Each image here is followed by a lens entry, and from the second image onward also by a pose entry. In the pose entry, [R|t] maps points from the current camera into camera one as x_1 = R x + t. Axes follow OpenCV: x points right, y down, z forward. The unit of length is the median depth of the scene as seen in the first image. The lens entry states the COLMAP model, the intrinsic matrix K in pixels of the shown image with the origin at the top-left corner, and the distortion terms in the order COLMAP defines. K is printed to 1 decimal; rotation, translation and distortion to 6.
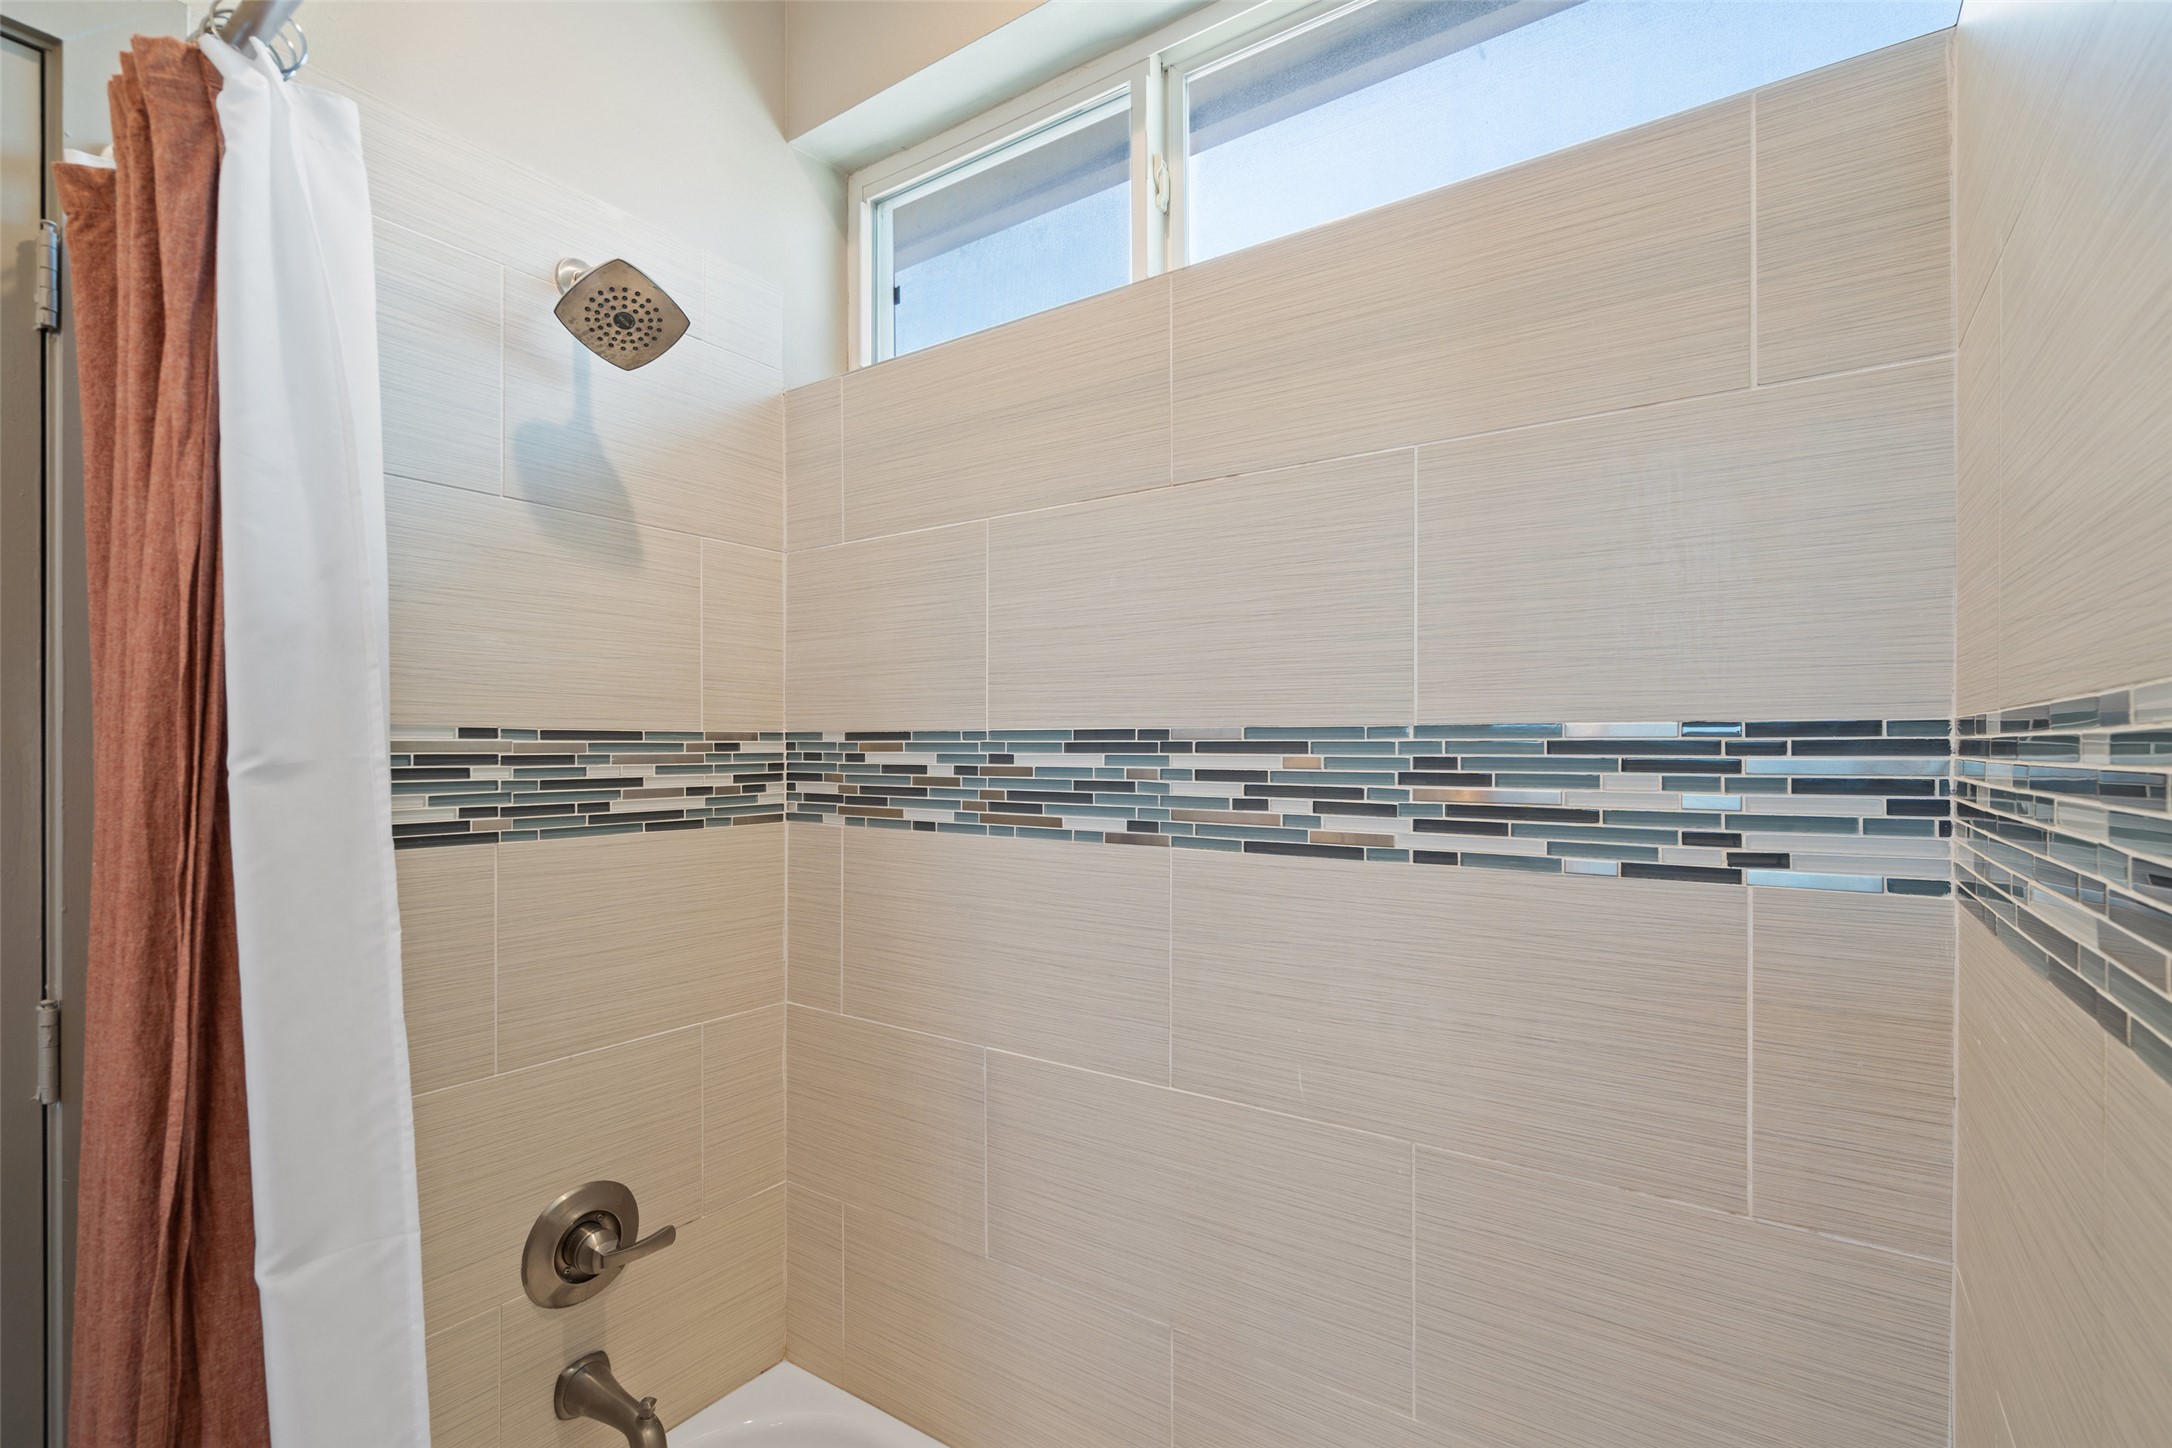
lens RADIAL K [[988.0, 0, 1095.5], [0, 988.0, 737.1], [0, 0, 1]] dist [-0.009226, 0.002812]
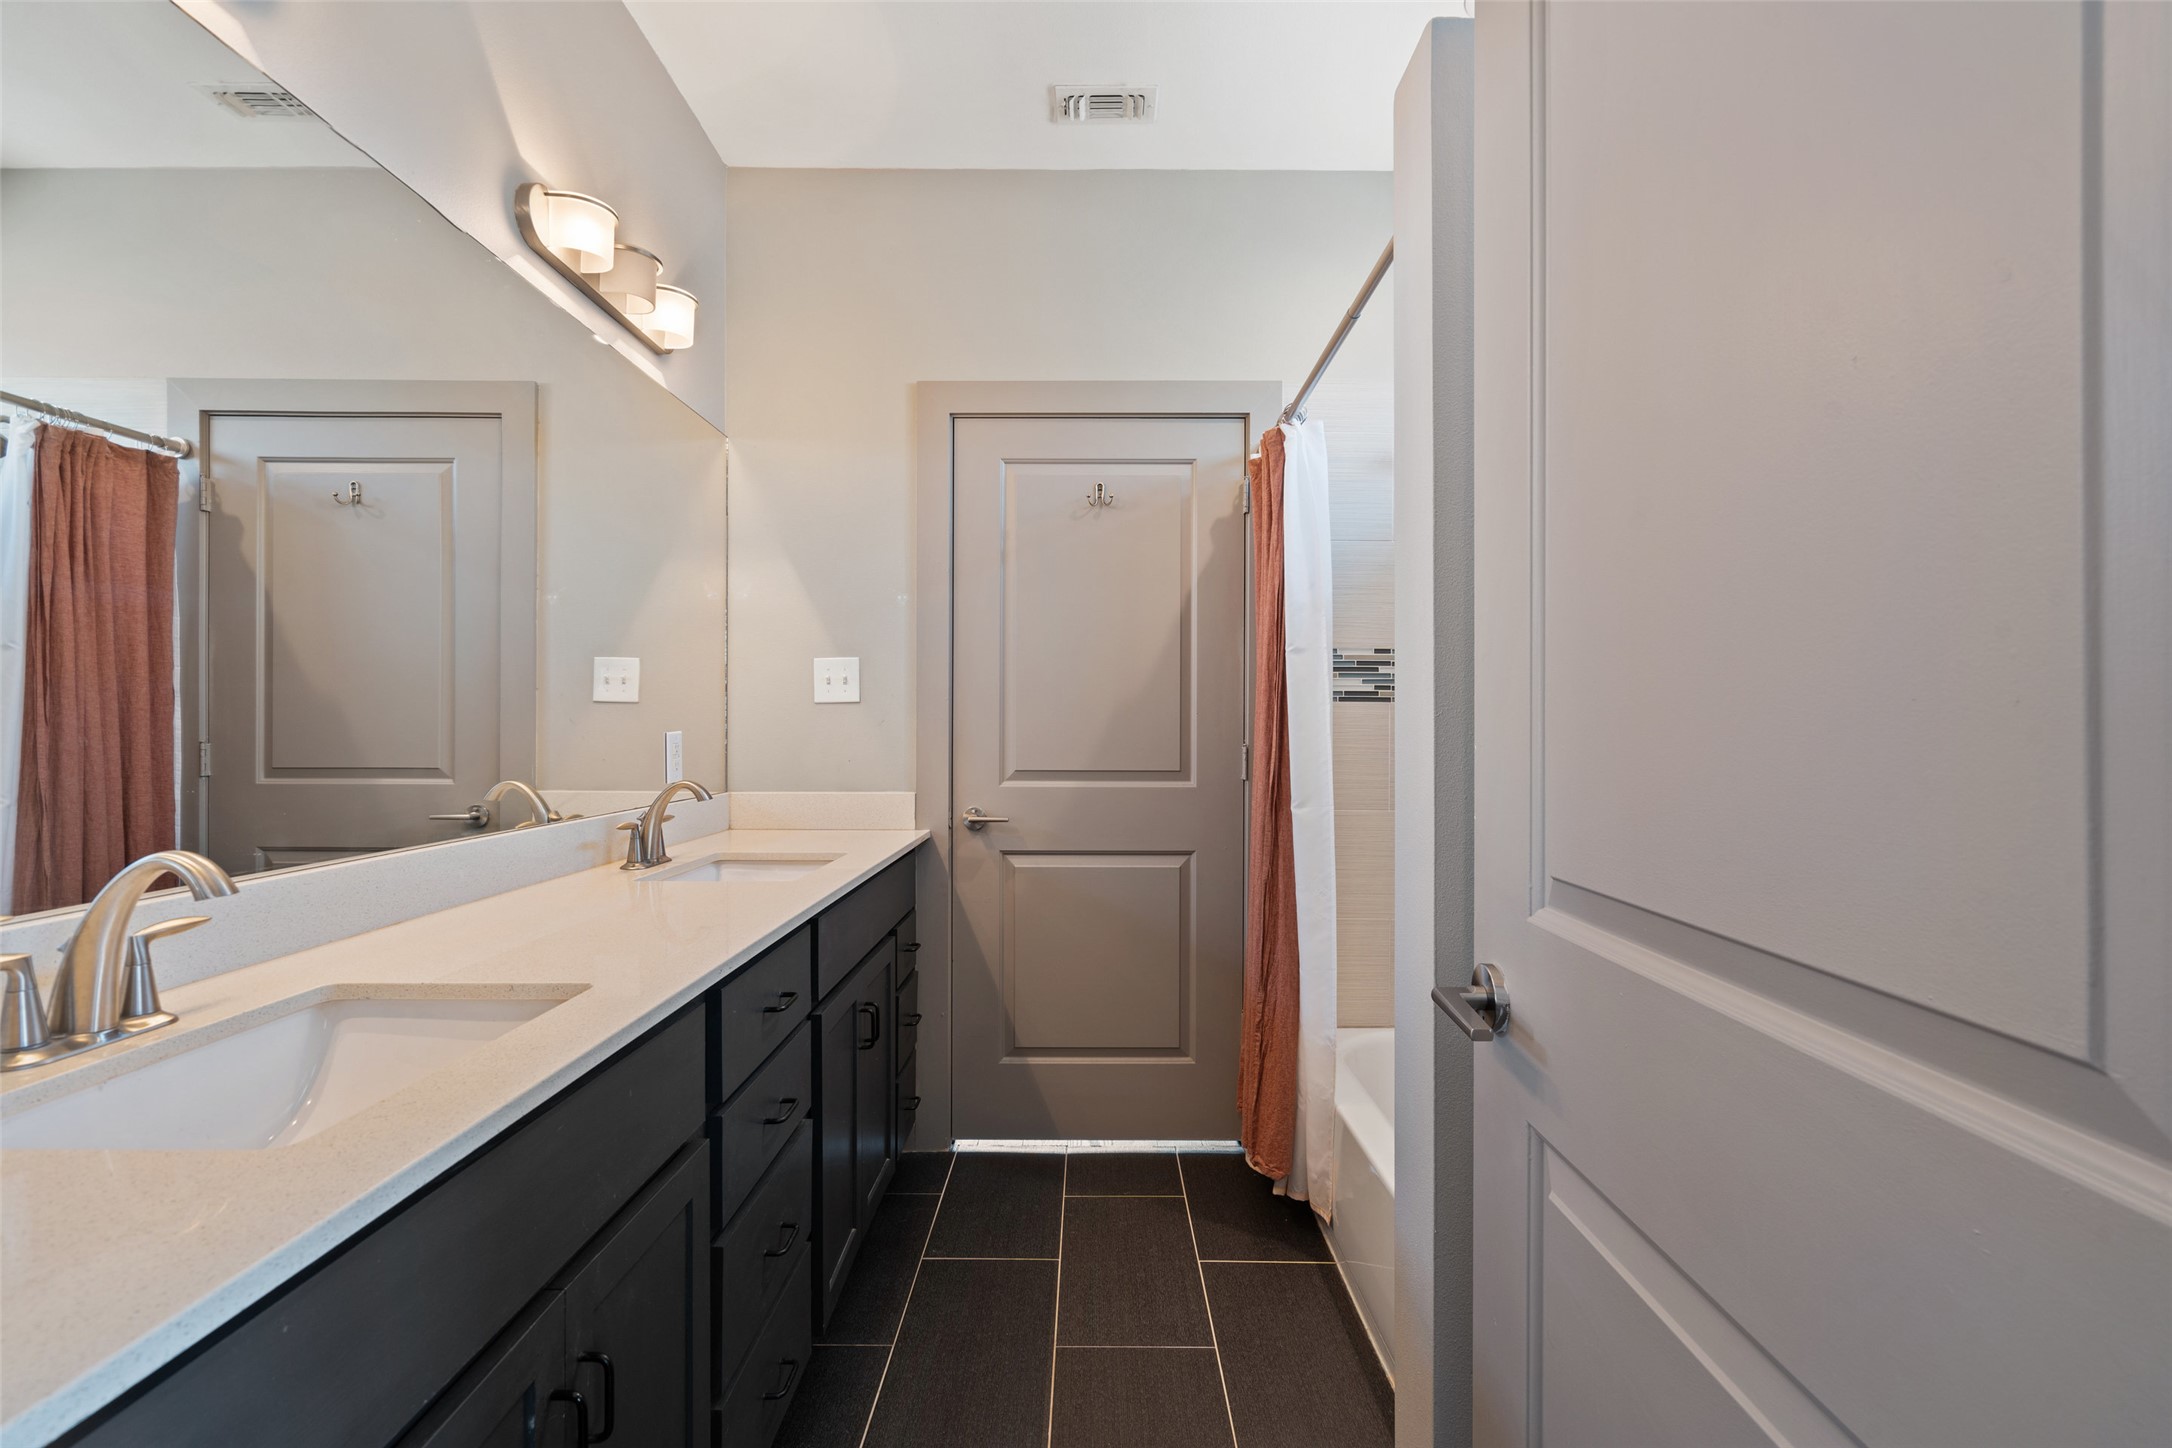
lens RADIAL K [[988.0, 0, 1087.4], [0, 988.0, 726.2], [0, 0, 1]] dist [-0.009226, 0.002812]
pose [[0.567539, 0.008612, -0.823301, 1.373737], [-0.002738, 0.999960, 0.008572, 0.246361], [0.823342, -0.002610, 0.567540, -1.333121]]
